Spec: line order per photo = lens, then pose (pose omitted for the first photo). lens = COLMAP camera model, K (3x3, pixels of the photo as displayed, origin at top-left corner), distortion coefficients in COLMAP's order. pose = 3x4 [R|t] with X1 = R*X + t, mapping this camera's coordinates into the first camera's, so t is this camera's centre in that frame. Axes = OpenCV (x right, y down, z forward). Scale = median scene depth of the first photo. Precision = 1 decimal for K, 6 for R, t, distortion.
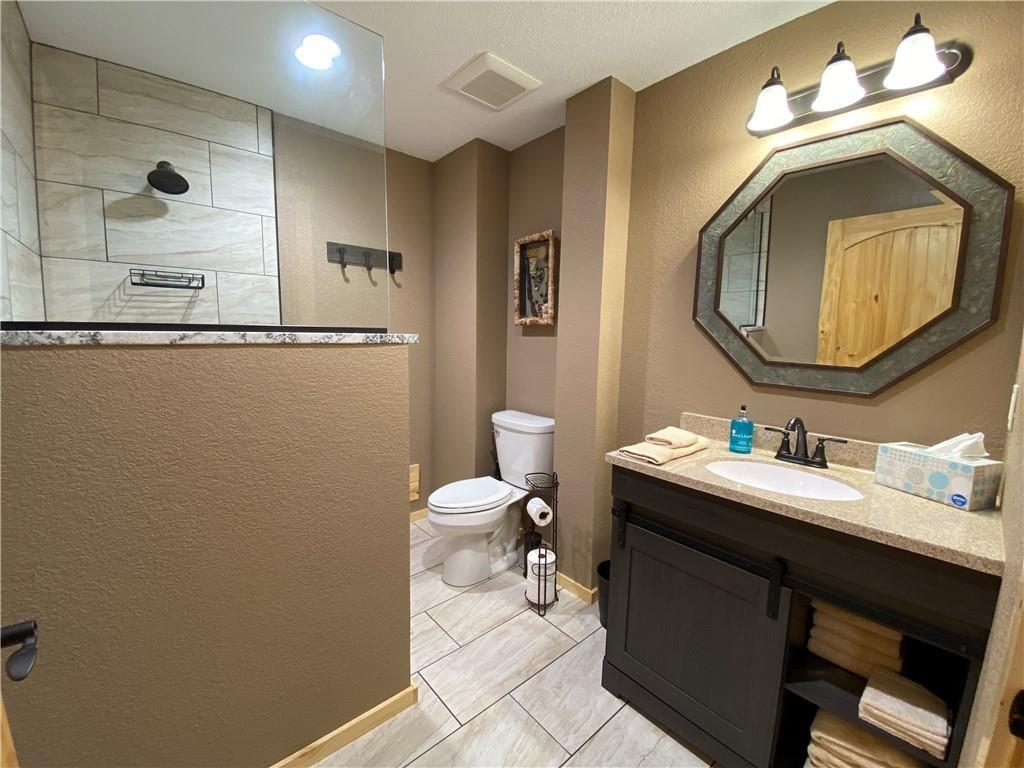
lens RADIAL K [[418.3, 0, 512.0], [0, 418.3, 384.0], [0, 0, 1]] dist [0.009956, -0.016893]
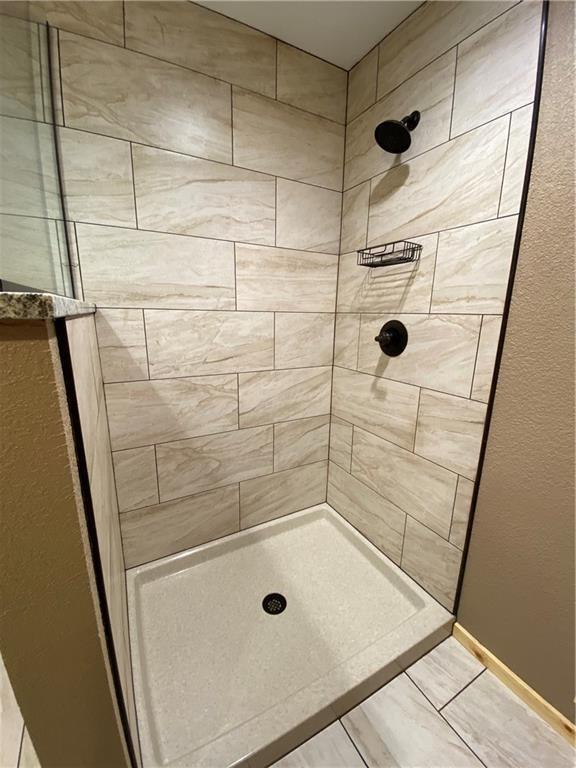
lens RADIAL K [[313.7, 0, 288.0], [0, 313.7, 384.0], [0, 0, 1]] dist [0.009956, -0.016893]
pose [[-0.215614, 0.195444, -0.956720, -0.044430], [-0.140939, 0.963277, 0.228547, -0.097580], [0.966254, 0.184117, -0.180151, 0.920267]]
